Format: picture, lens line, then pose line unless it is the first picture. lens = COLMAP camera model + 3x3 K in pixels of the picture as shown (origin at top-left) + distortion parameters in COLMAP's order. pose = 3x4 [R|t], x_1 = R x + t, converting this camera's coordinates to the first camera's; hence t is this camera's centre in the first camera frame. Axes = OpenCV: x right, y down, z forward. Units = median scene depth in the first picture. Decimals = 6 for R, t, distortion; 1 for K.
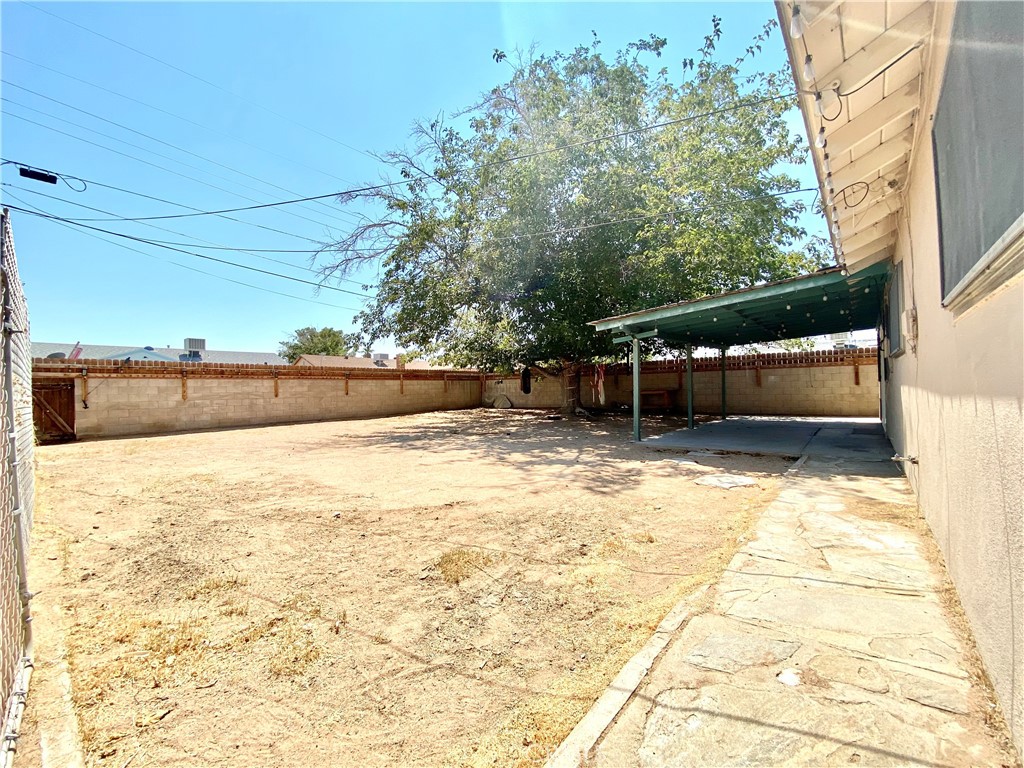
lens RADIAL K [[441.5, 0, 508.5], [0, 441.5, 387.1], [0, 0, 1]] dist [0.022286, -0.023316]
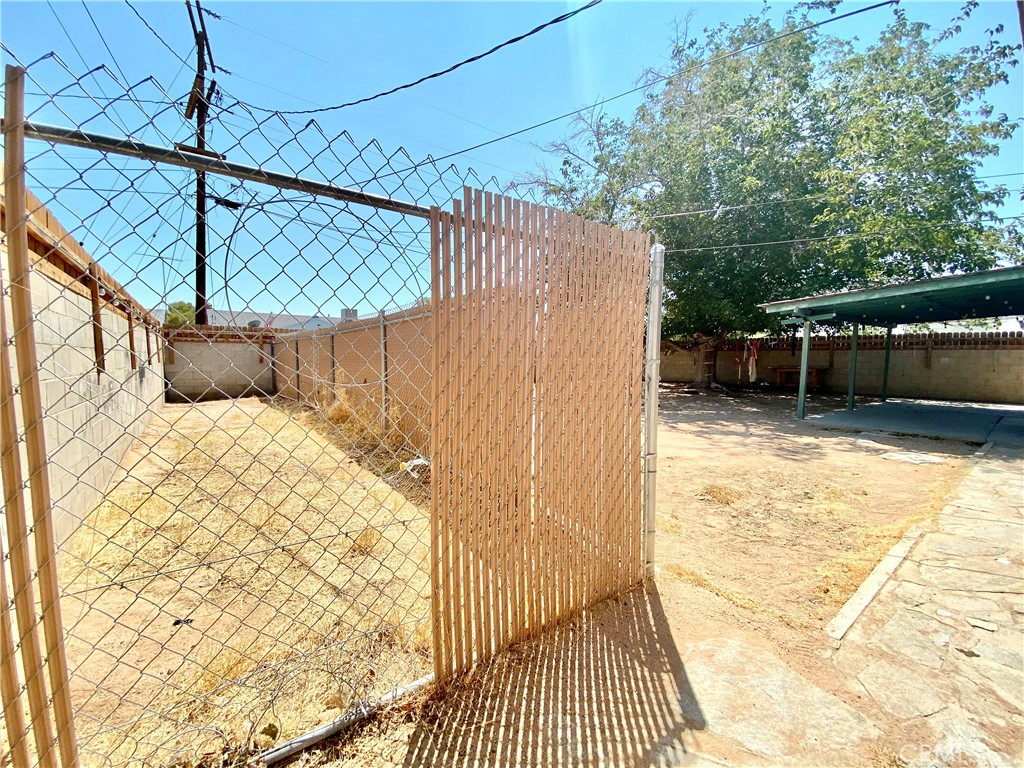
lens RADIAL K [[441.5, 0, 508.5], [0, 441.5, 387.1], [0, 0, 1]] dist [0.022286, -0.023316]
pose [[0.974525, 0.043018, -0.220113, -0.151685], [-0.027154, 0.996844, 0.074596, -0.012867], [0.222627, -0.066719, 0.972618, -0.171395]]
